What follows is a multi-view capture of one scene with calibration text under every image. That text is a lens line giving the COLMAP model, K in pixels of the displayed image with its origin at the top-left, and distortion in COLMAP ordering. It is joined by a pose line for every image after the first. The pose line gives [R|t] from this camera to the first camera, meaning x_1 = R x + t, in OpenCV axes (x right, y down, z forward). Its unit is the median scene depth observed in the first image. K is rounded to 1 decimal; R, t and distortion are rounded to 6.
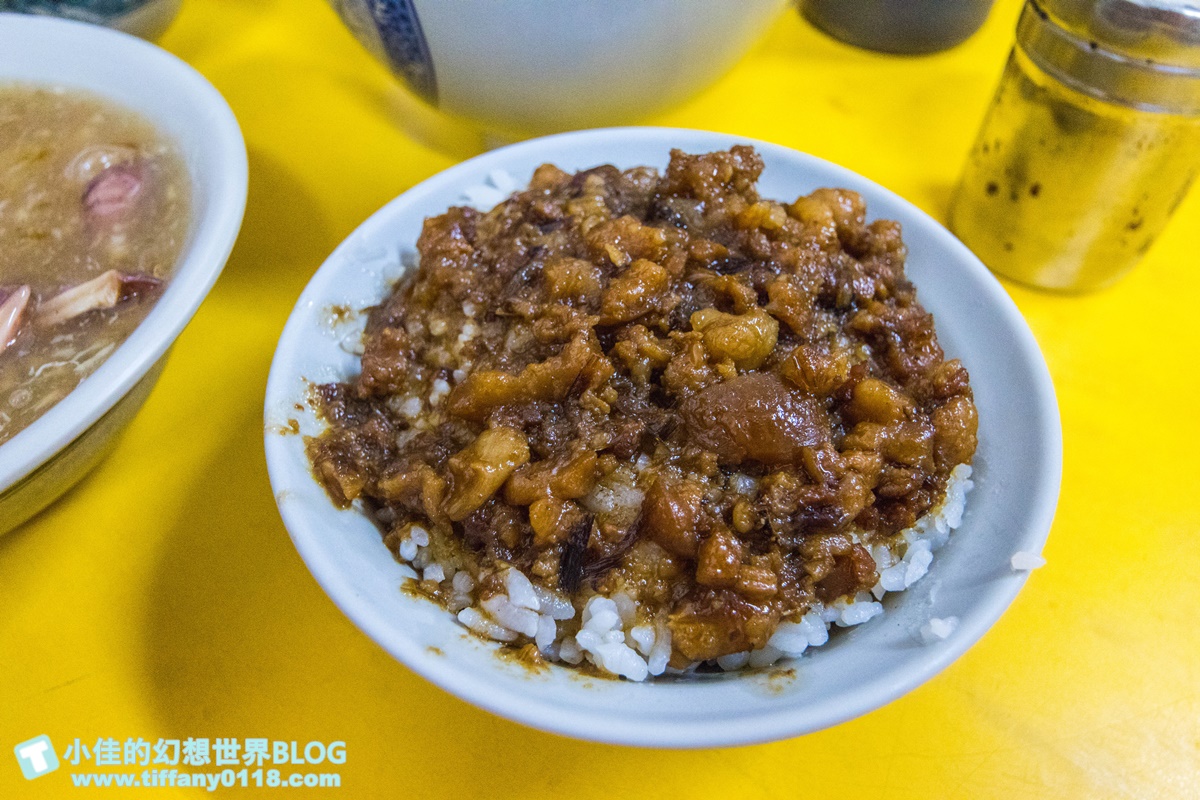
lens RADIAL K [[848.2, 0, 600.0], [0, 848.2, 400.0], [0, 0, 1]] dist [-0.019292, -0.000265]
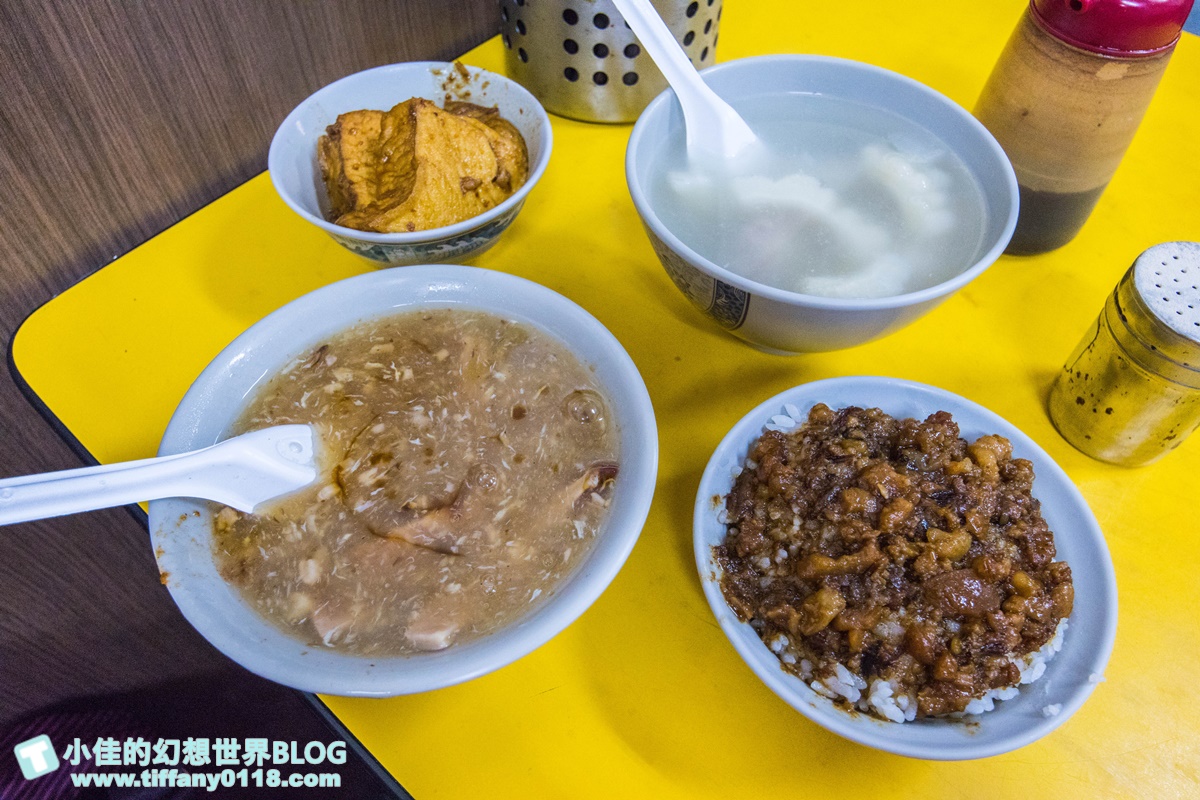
lens RADIAL K [[802.4, 0, 600.0], [0, 802.4, 400.0], [0, 0, 1]] dist [-0.047467, 0.002728]
pose [[0.996555, 0.055362, -0.061758, -0.563555], [-0.053172, 0.997916, 0.036552, -0.447350], [0.063653, -0.033142, 0.997422, -0.869128]]
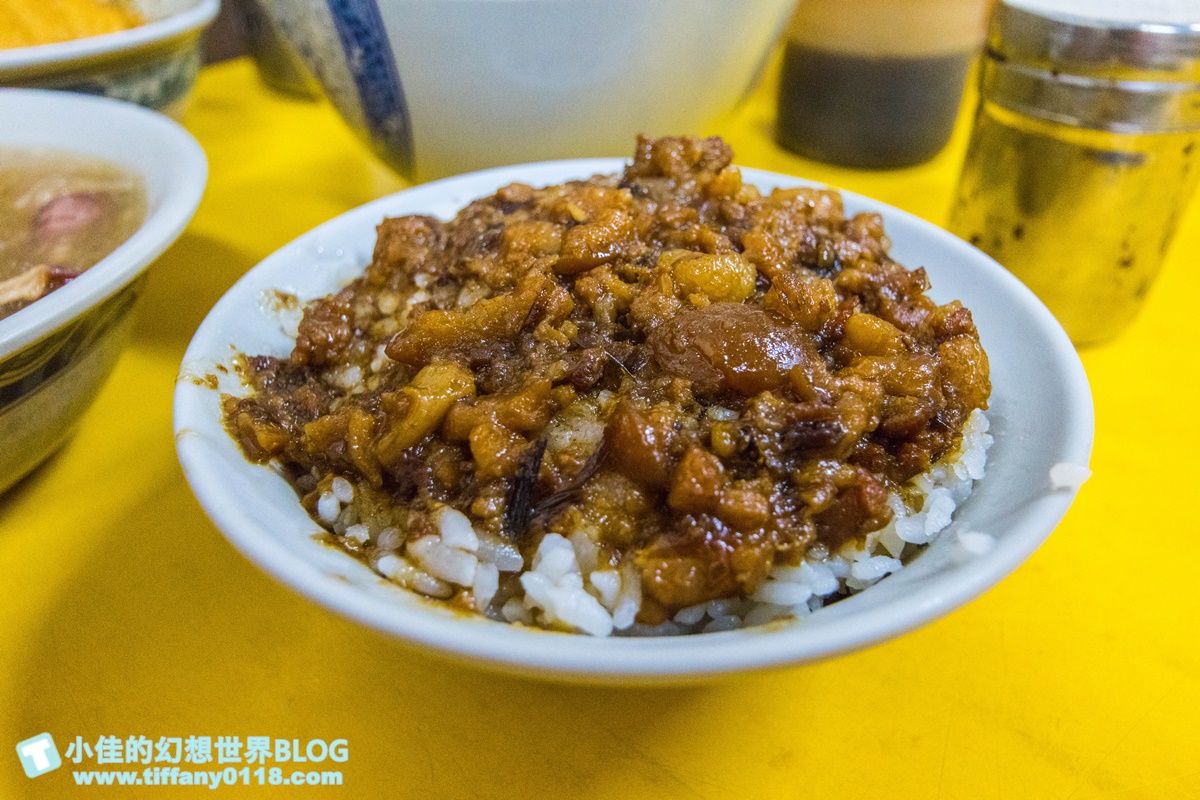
lens RADIAL K [[848.2, 0, 600.0], [0, 848.2, 400.0], [0, 0, 1]] dist [-0.019292, -0.000265]
pose [[0.999938, -0.011140, 0.000337, 0.043986], [0.010828, 0.963888, -0.266088, 0.306711], [0.002640, 0.266075, 0.963949, 0.169397]]
